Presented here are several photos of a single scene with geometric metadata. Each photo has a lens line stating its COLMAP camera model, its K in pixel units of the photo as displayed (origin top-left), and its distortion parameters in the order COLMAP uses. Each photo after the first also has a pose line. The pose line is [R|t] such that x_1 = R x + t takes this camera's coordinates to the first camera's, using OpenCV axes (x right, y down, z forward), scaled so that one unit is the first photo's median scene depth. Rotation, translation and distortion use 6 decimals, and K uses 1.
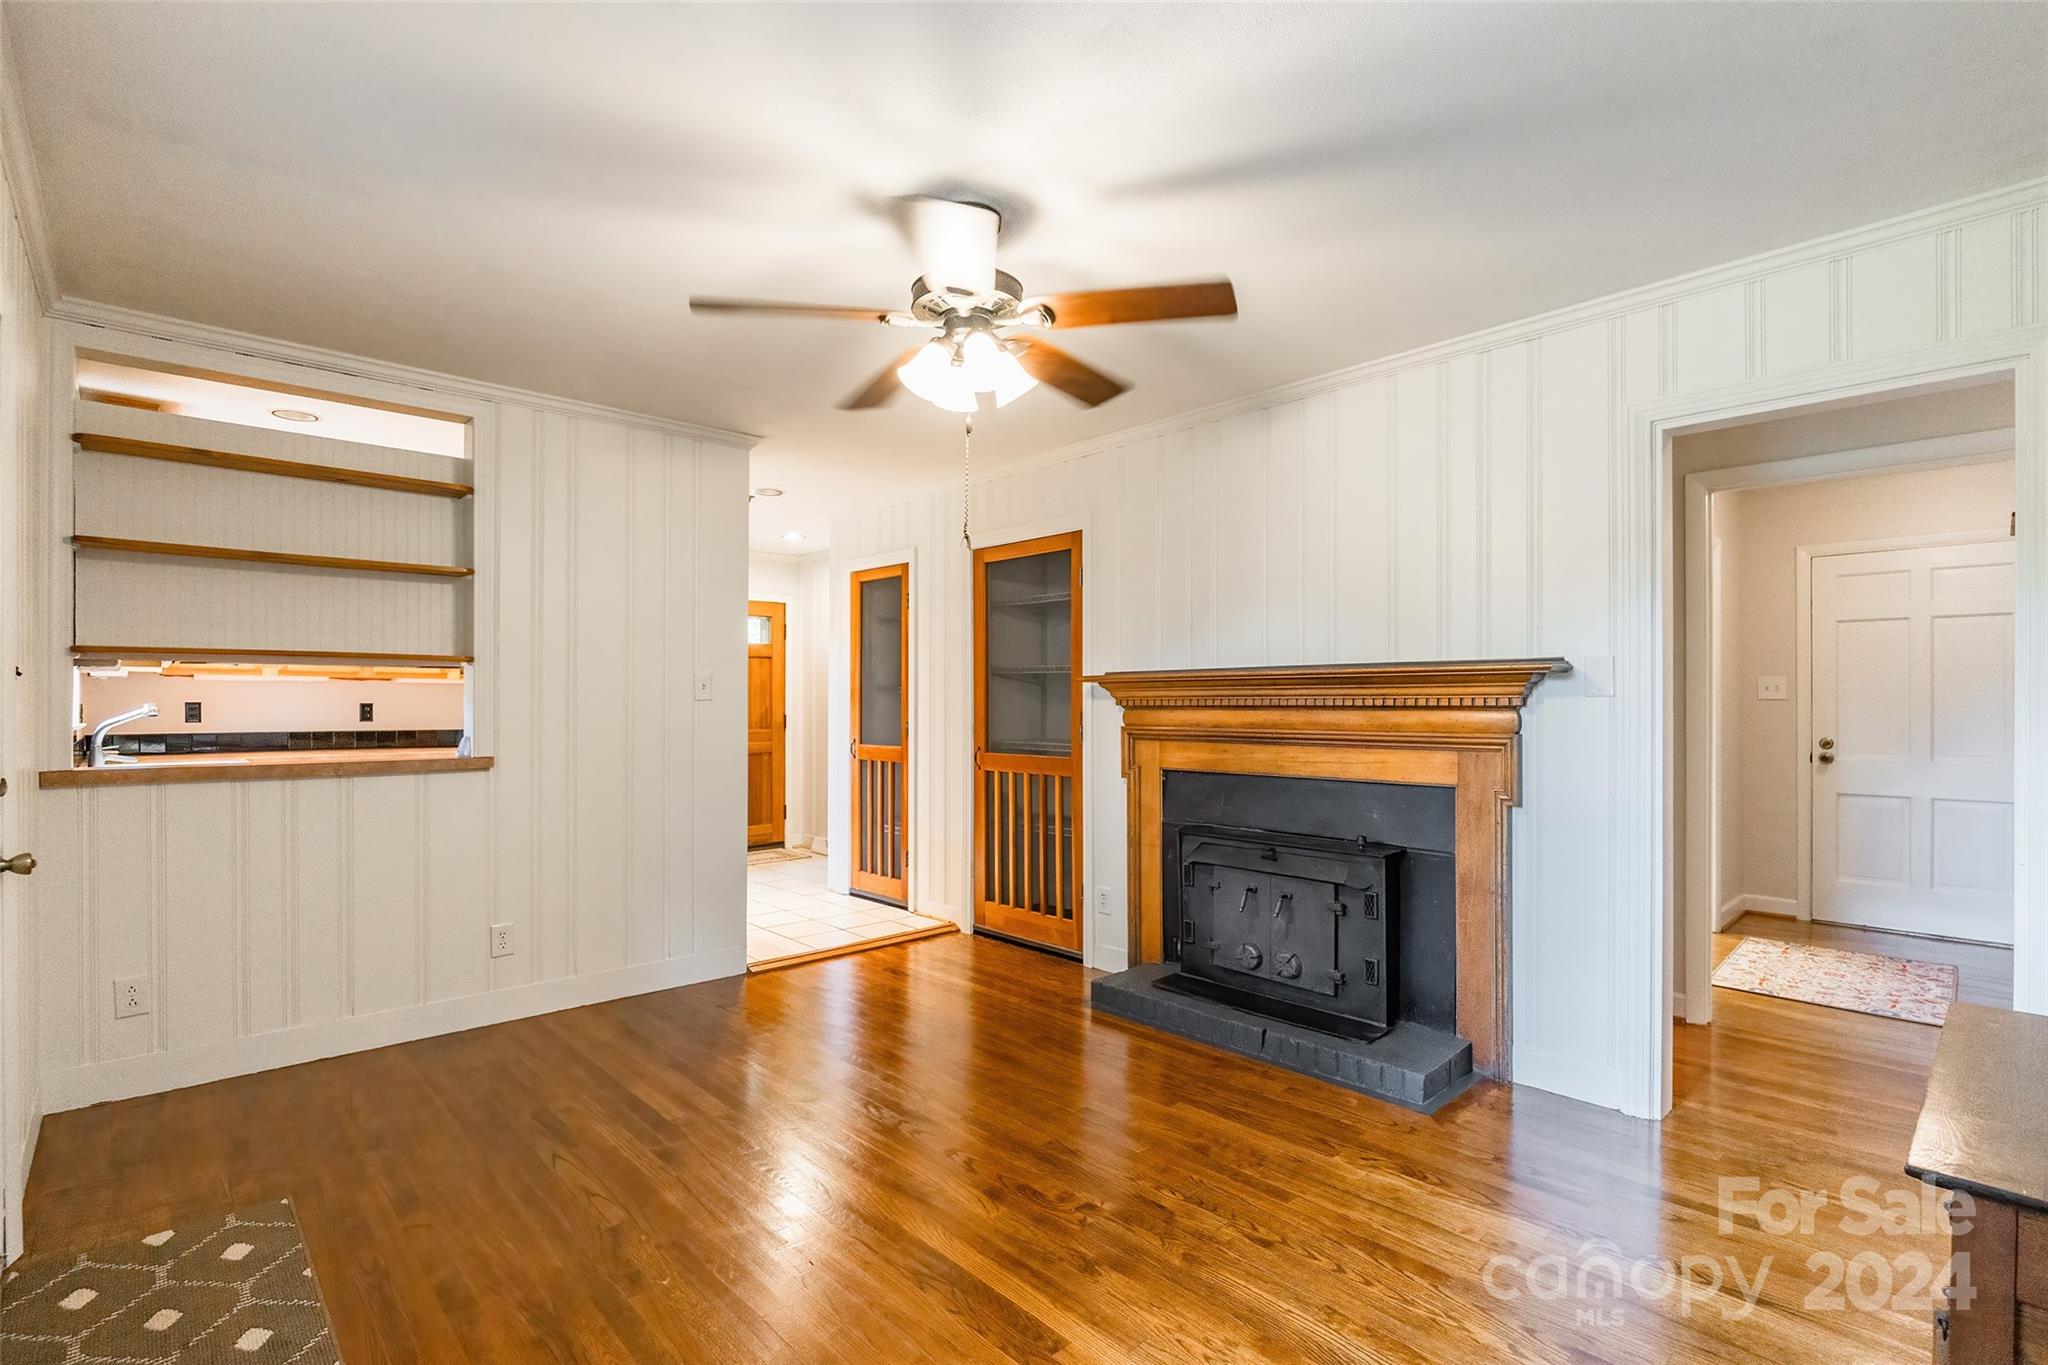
lens RADIAL K [[950.8, 0, 1028.3], [0, 950.8, 693.2], [0, 0, 1]] dist [-0.005861, -0.000450]
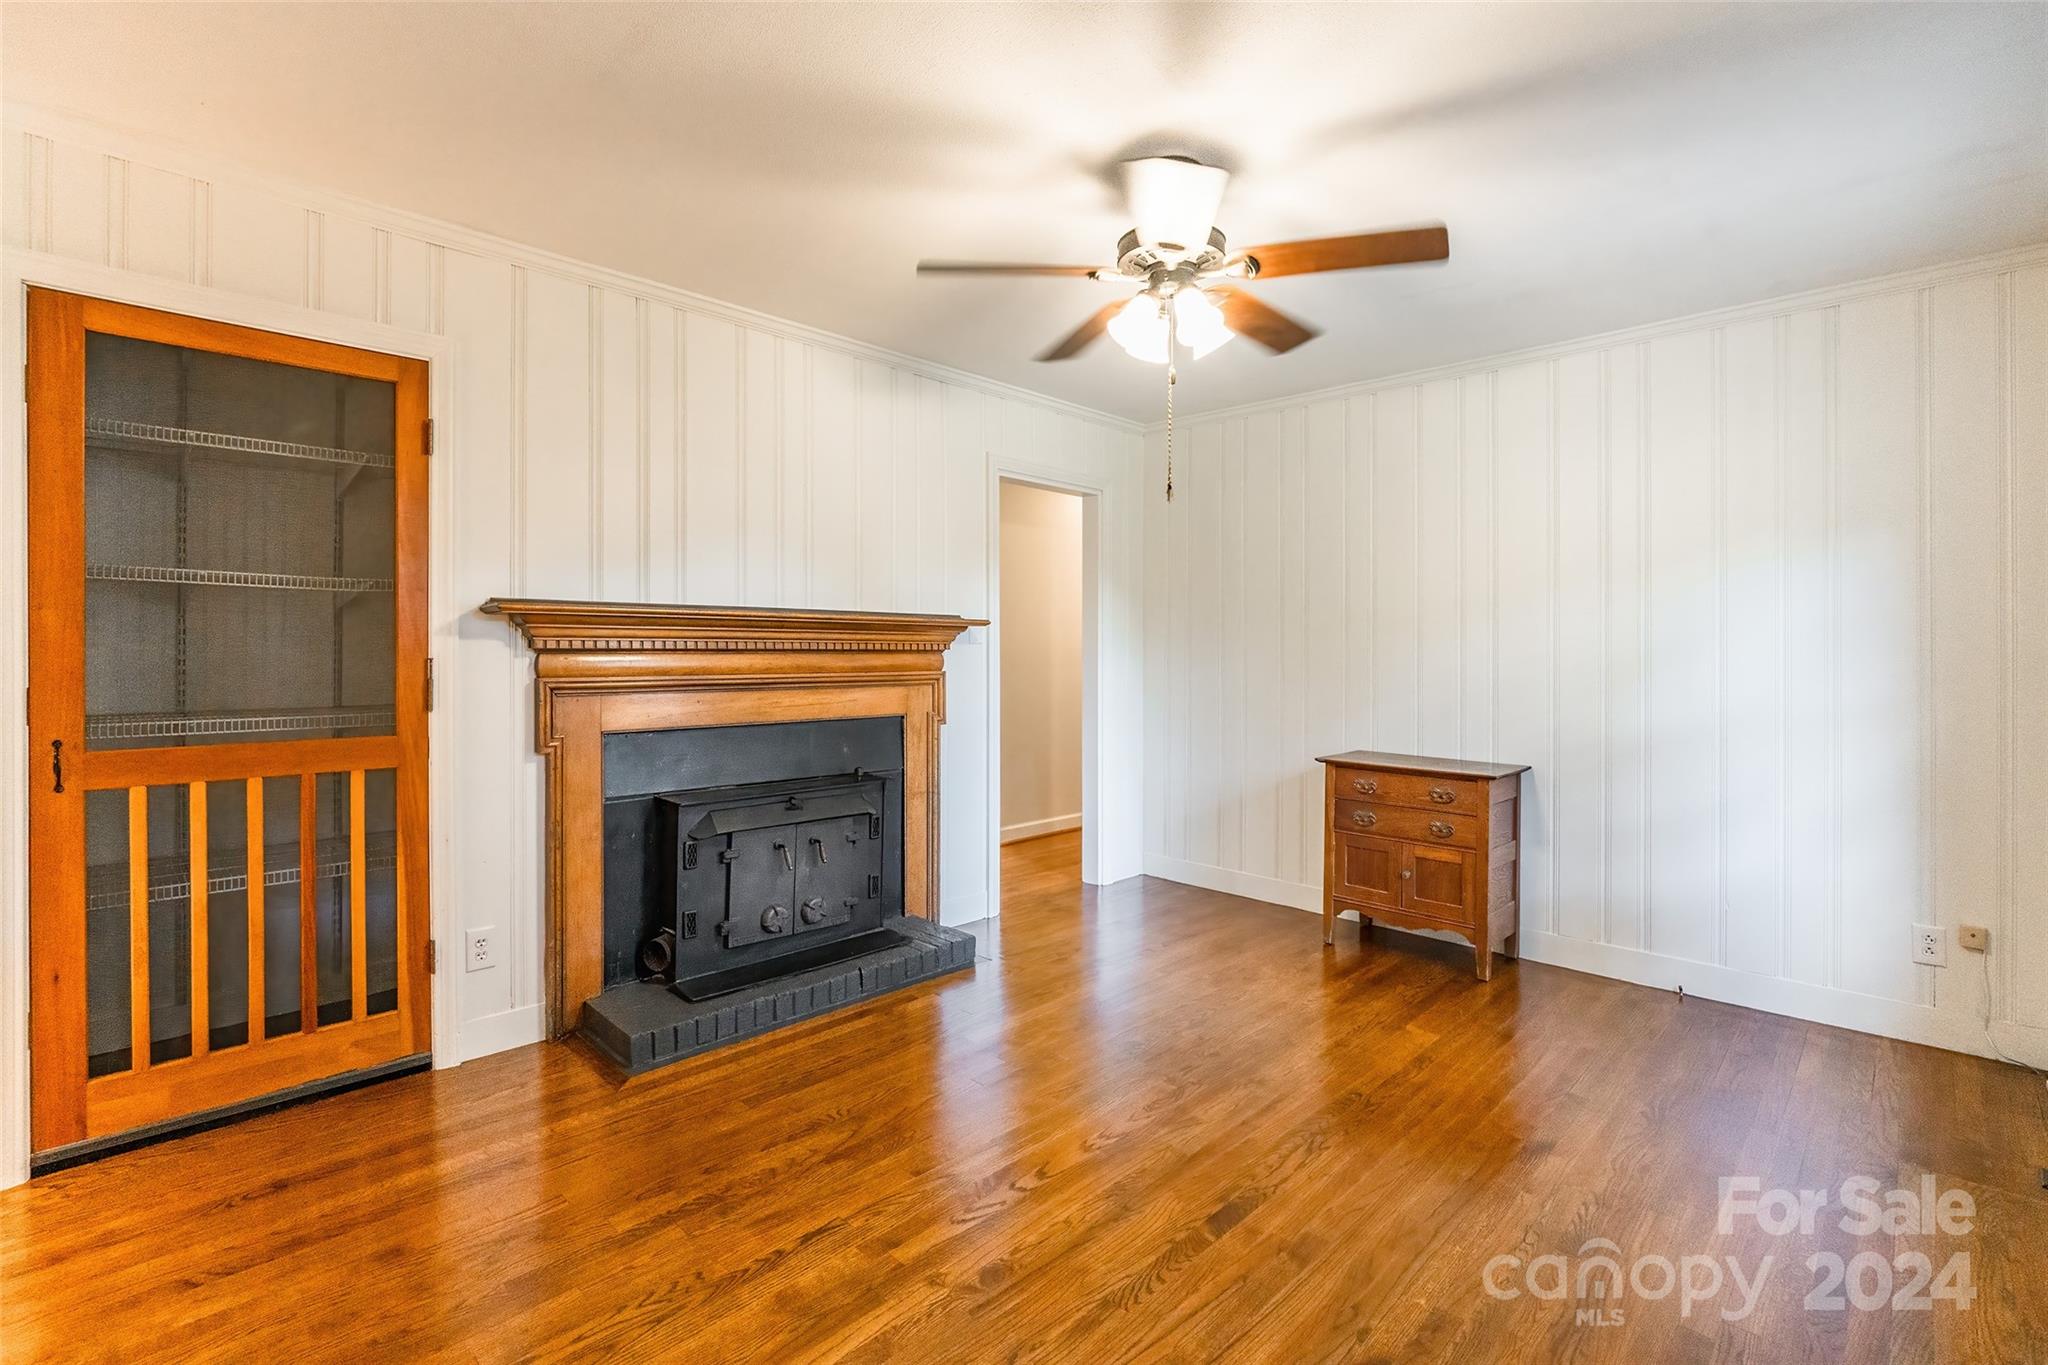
lens RADIAL K [[950.8, 0, 1022.0], [0, 950.8, 636.4], [0, 0, 1]] dist [-0.005861, -0.000450]
pose [[-0.048481, 0.013258, 0.998736, -0.622789], [-0.016637, 0.999762, -0.014079, 0.008450], [-0.998686, -0.017299, -0.048249, 0.706954]]
